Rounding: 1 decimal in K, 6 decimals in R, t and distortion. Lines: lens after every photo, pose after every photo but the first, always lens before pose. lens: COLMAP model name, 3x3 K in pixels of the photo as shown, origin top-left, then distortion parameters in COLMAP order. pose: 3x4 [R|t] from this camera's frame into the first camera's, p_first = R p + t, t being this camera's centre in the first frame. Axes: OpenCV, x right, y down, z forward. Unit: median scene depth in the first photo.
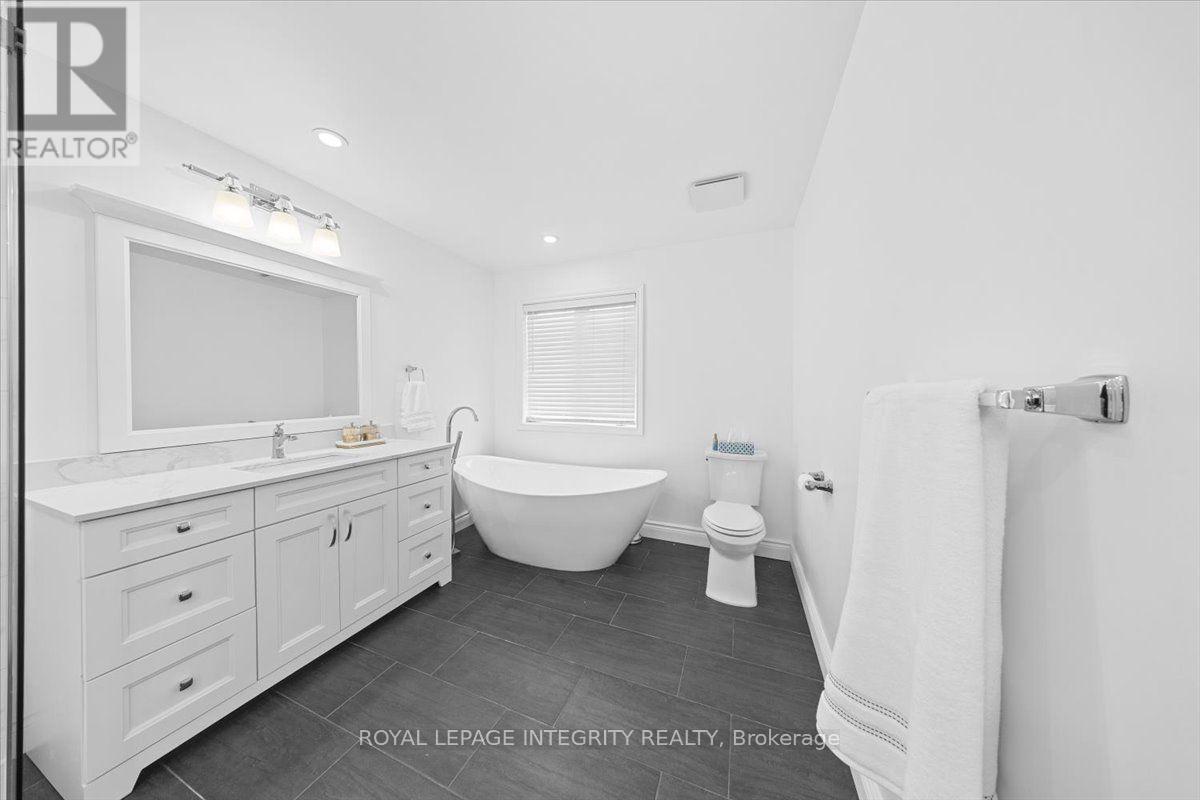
lens RADIAL K [[352.3, 0, 600.2], [0, 352.3, 392.8], [0, 0, 1]] dist [-0.000493, -0.000033]
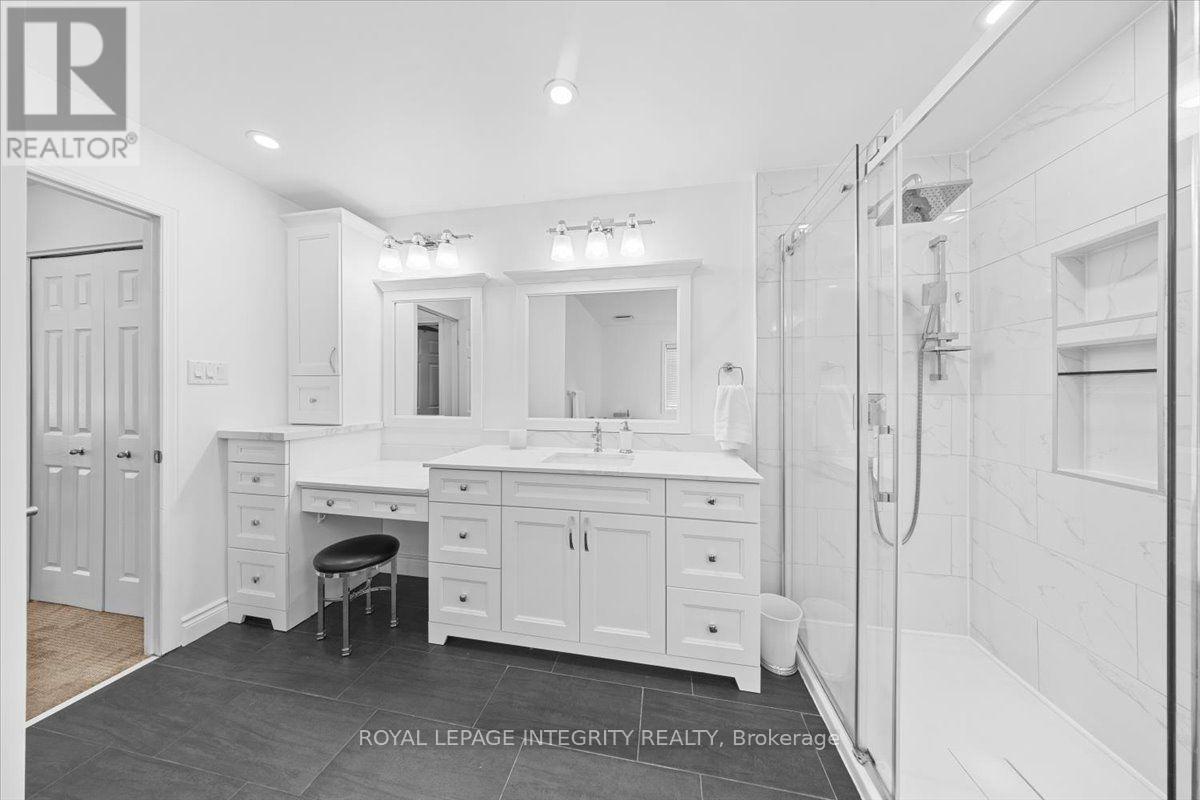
lens RADIAL K [[389.6, 0, 584.3], [0, 389.6, 387.1], [0, 0, 1]] dist [0.010090, 0.000007]
pose [[0.182692, -0.007807, -0.983139, 0.295237], [-0.018150, 0.999771, -0.011312, -0.010748], [0.983003, 0.019911, 0.182509, 0.728127]]
